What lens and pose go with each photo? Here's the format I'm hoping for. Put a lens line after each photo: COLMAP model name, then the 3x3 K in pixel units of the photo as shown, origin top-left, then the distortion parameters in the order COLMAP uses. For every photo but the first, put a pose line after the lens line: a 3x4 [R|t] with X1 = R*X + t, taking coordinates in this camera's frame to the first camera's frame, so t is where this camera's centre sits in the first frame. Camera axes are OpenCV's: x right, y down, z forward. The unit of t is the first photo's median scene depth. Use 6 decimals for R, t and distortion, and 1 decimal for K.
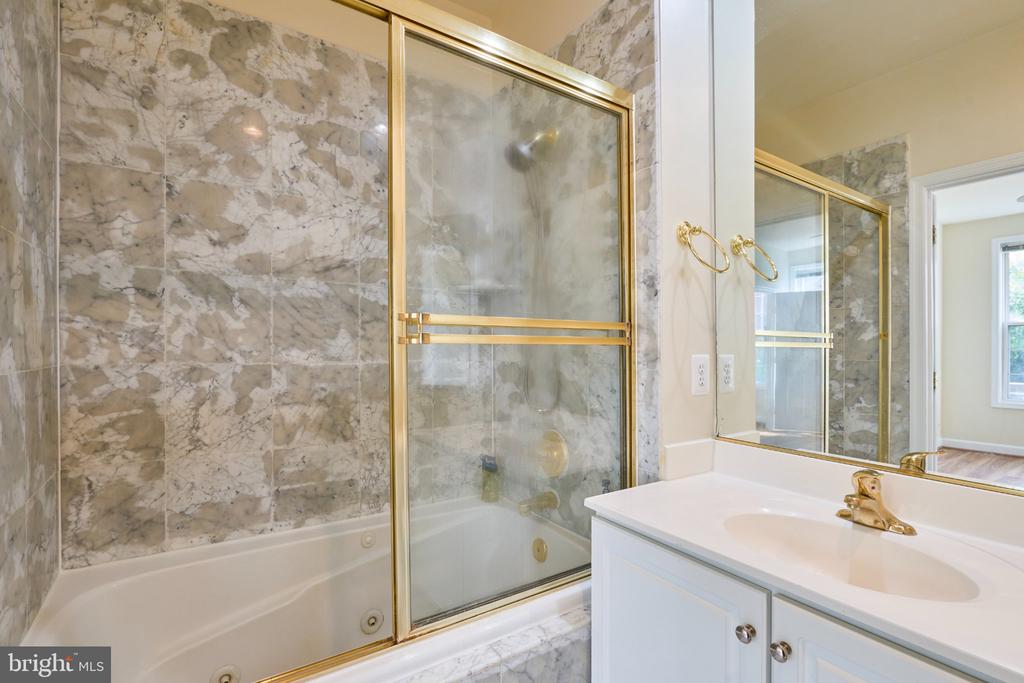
lens RADIAL K [[475.5, 0, 513.5], [0, 475.5, 336.2], [0, 0, 1]] dist [-0.017658, 0.004451]
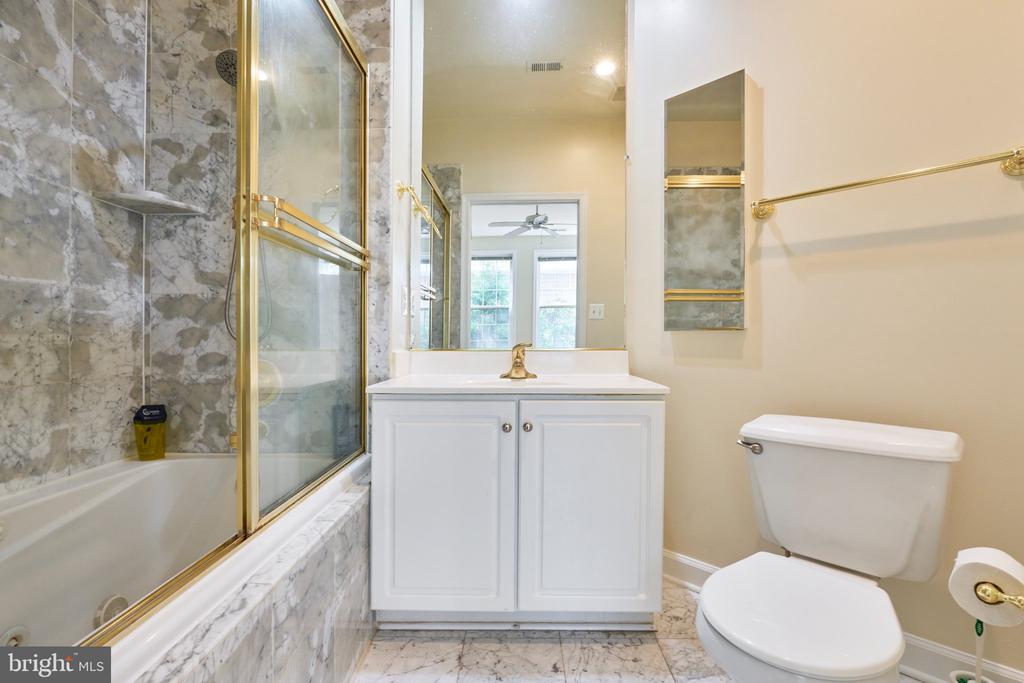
lens RADIAL K [[475.5, 0, 507.6], [0, 475.5, 335.7], [0, 0, 1]] dist [-0.017658, 0.004451]
pose [[0.570152, -0.005051, 0.821524, -0.393538], [-0.006256, 0.999925, 0.010490, 0.122447], [-0.821515, -0.011120, 0.570078, 0.011553]]
